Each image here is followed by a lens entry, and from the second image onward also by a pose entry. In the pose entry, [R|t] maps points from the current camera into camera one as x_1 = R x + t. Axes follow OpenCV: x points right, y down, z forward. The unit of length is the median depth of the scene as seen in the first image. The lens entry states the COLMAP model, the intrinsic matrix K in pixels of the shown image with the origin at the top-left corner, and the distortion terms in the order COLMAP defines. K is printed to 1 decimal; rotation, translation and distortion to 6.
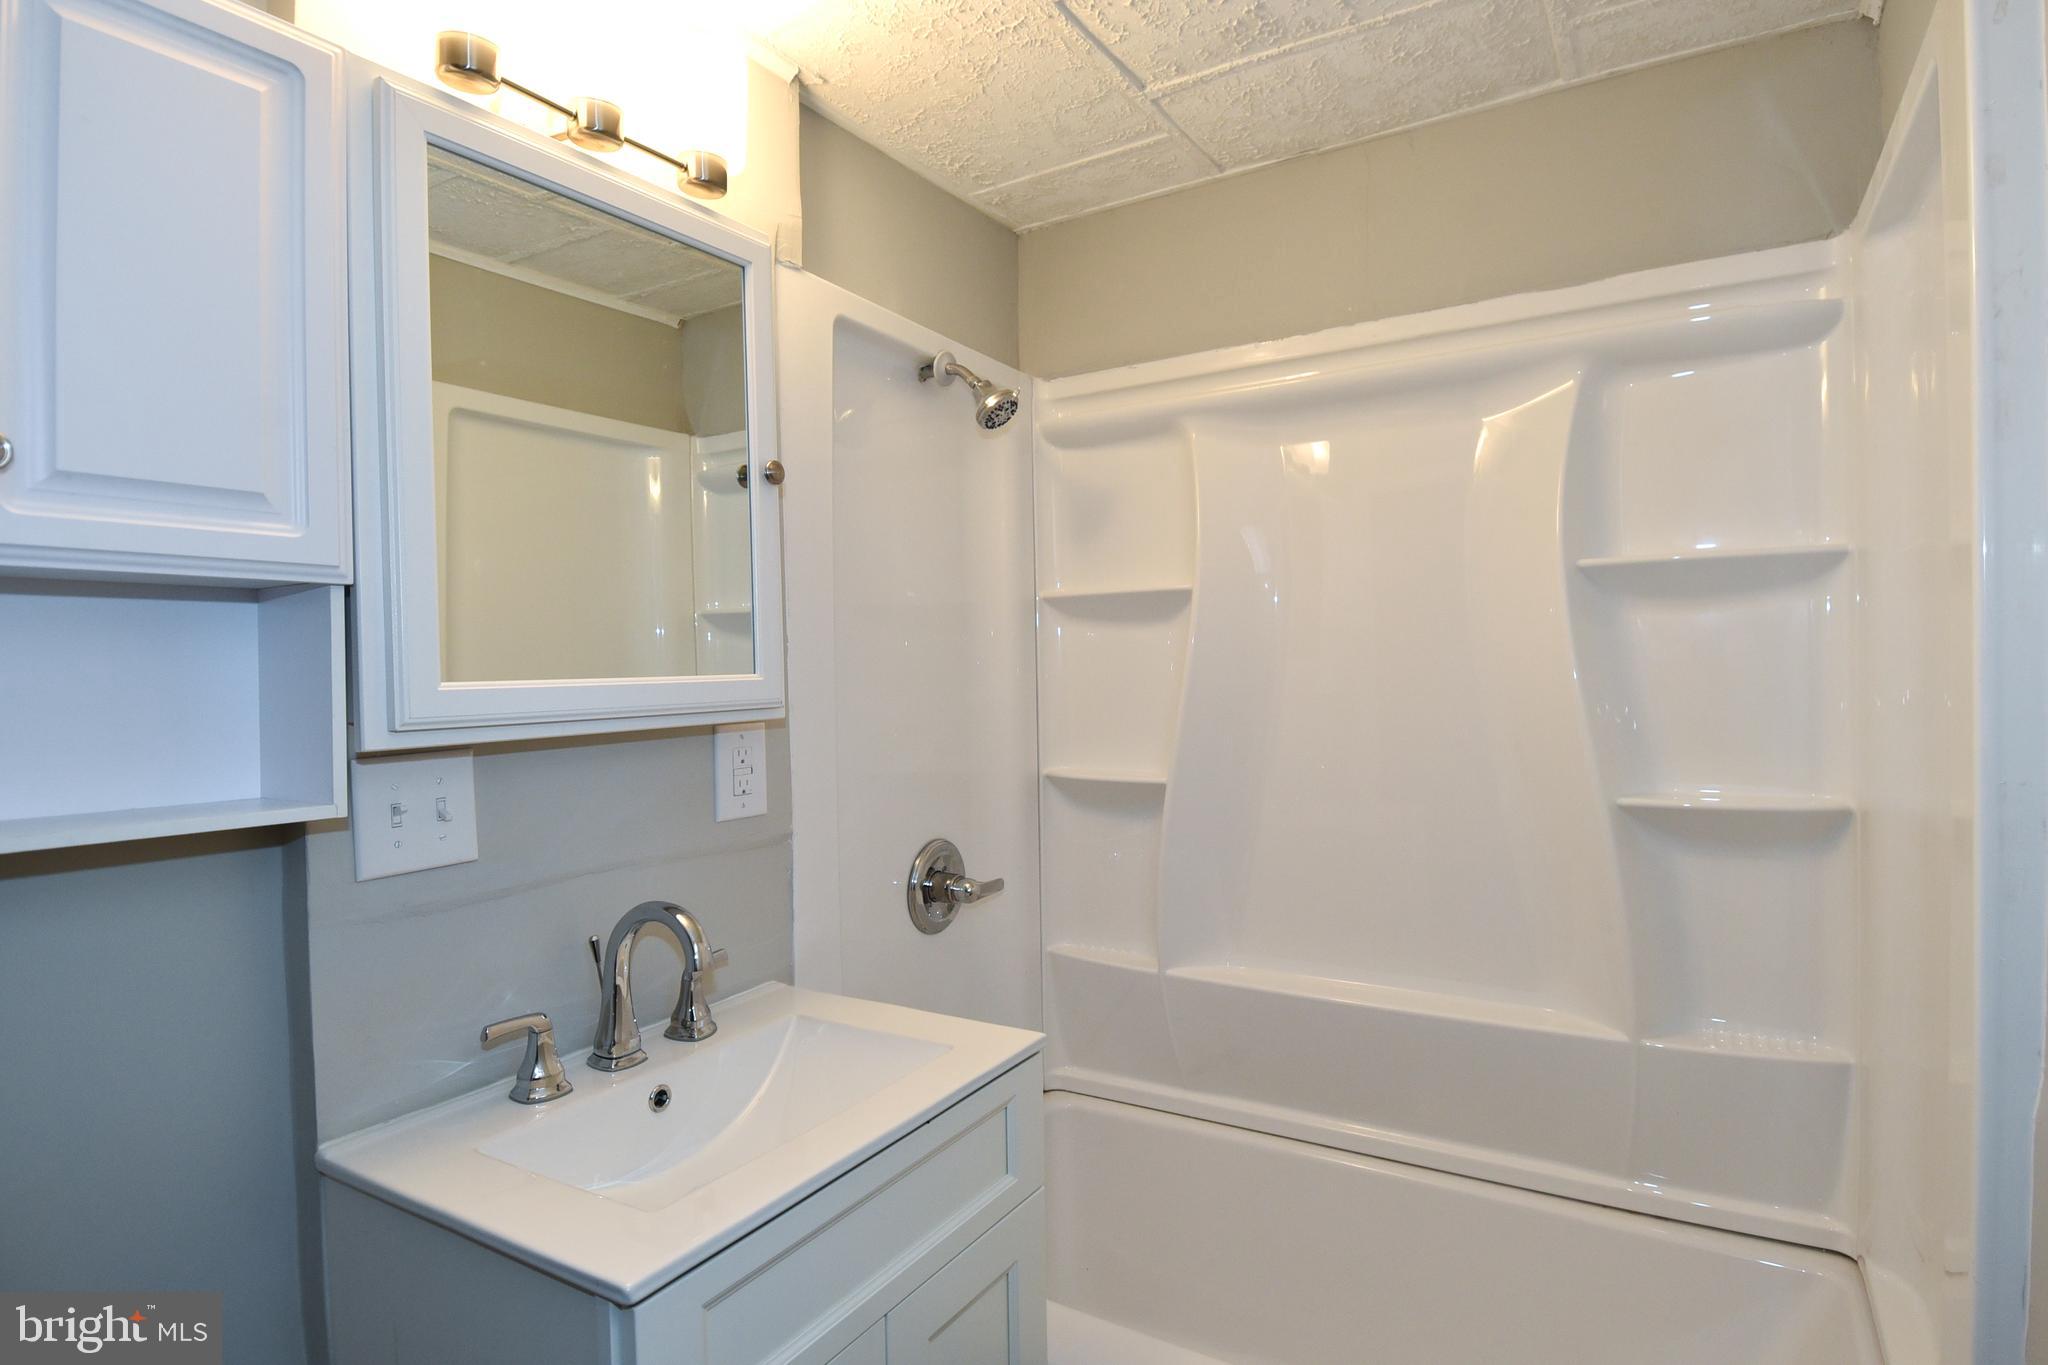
lens RADIAL K [[1094.6, 0, 1024.0], [0, 1094.6, 682.5], [0, 0, 1]] dist [0.000581, 0.000104]
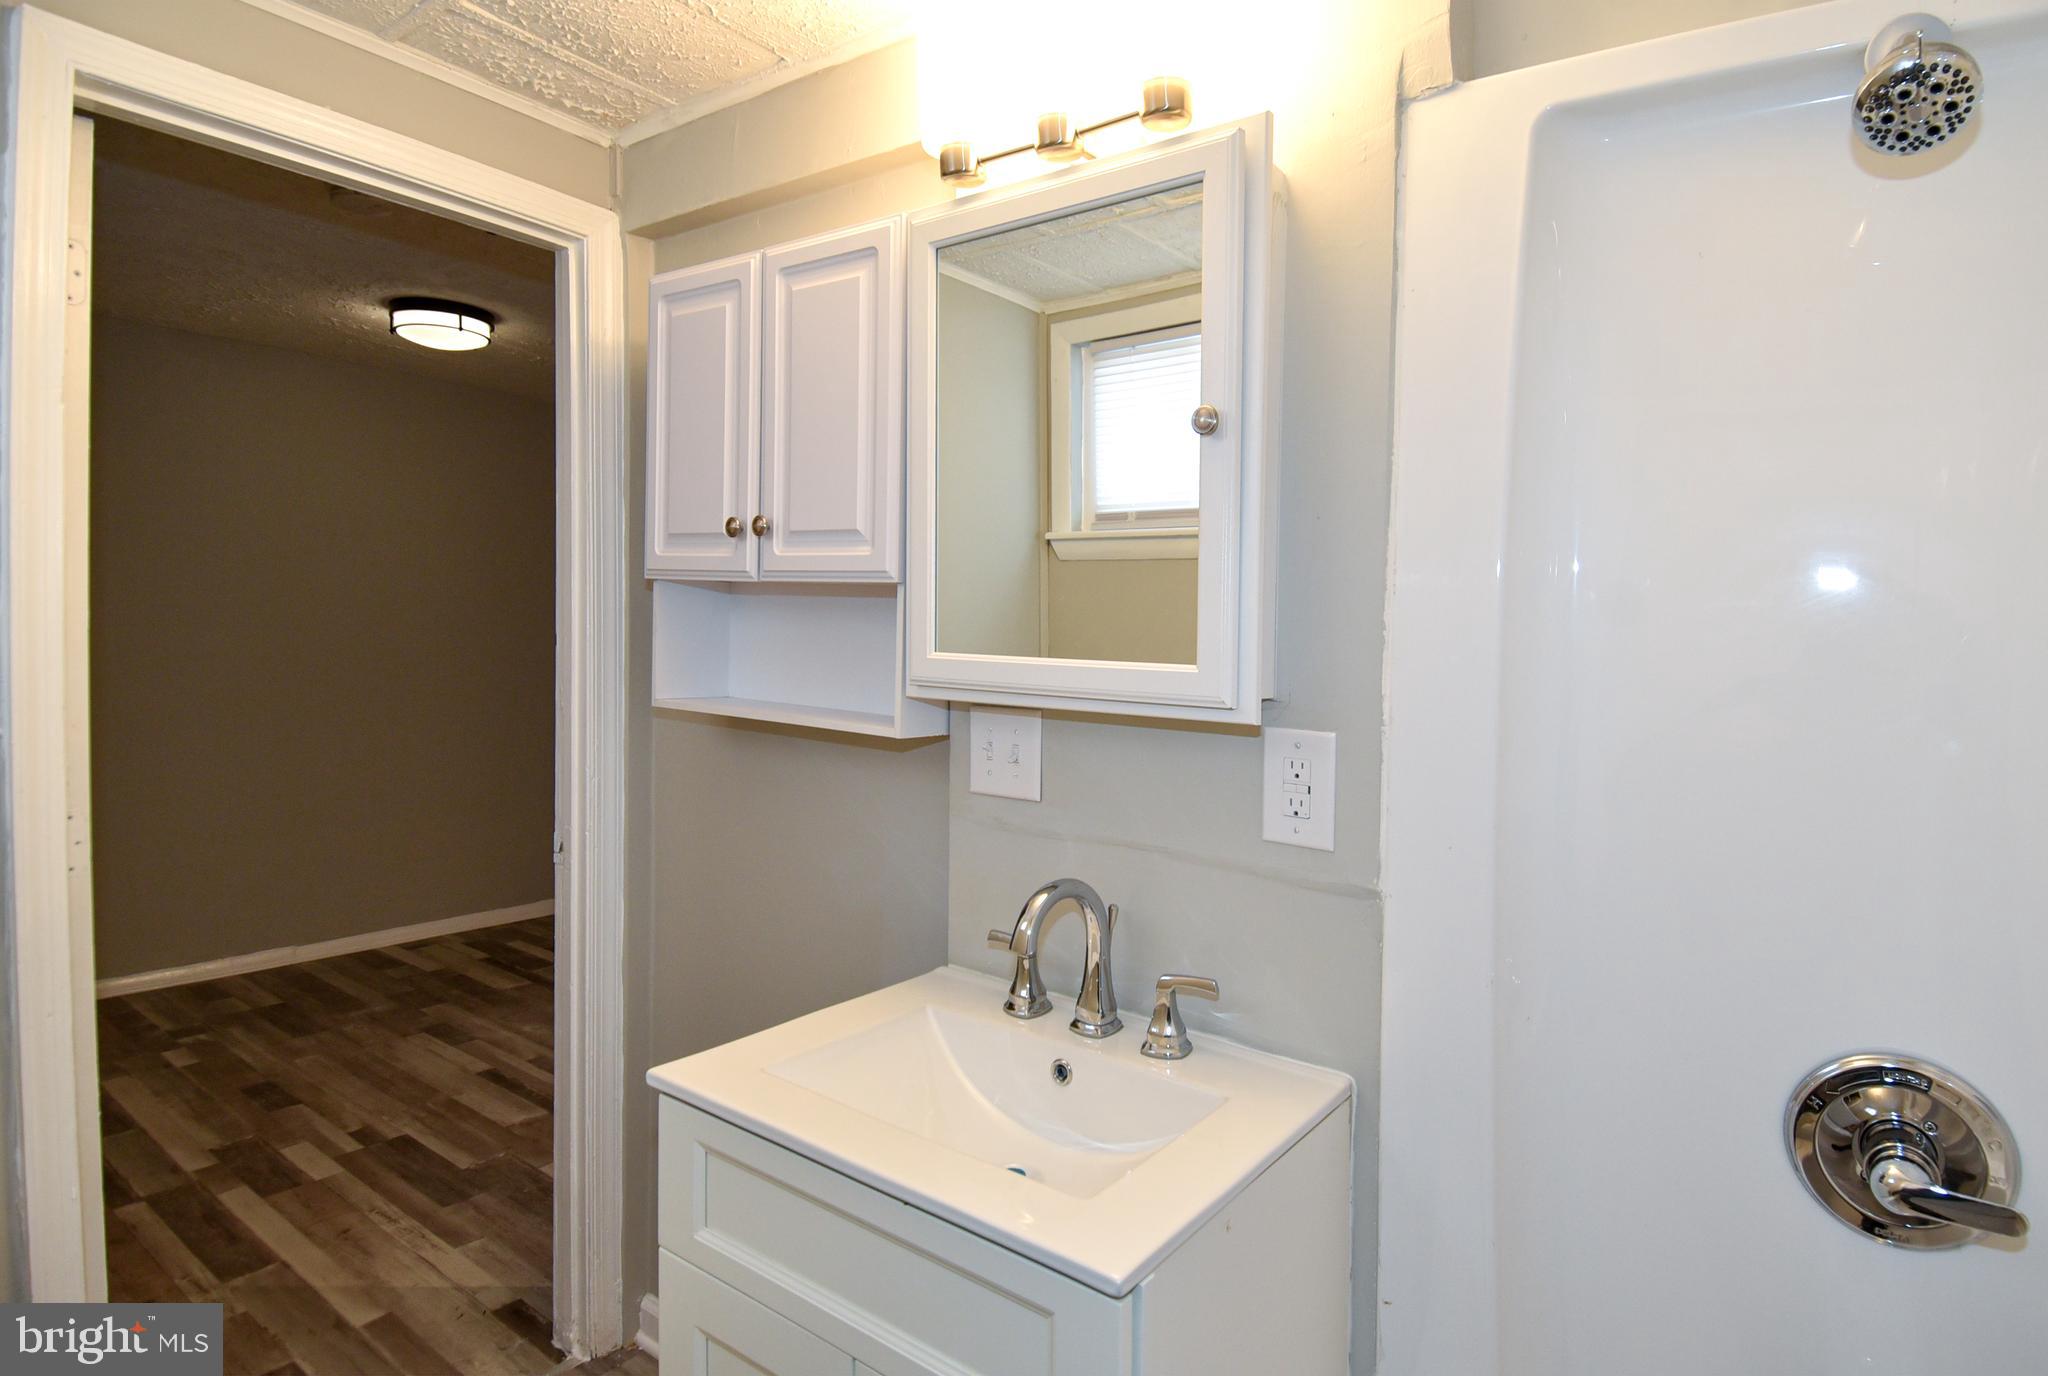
lens RADIAL K [[1091.8, 0, 1088.5], [0, 1091.8, 683.6], [0, 0, 1]] dist [0.056278, -0.066659]
pose [[-0.071812, 0.051546, -0.996085, 0.687665], [-0.054492, 0.996969, 0.055521, -0.040049], [0.995929, 0.058266, -0.068786, 1.107835]]
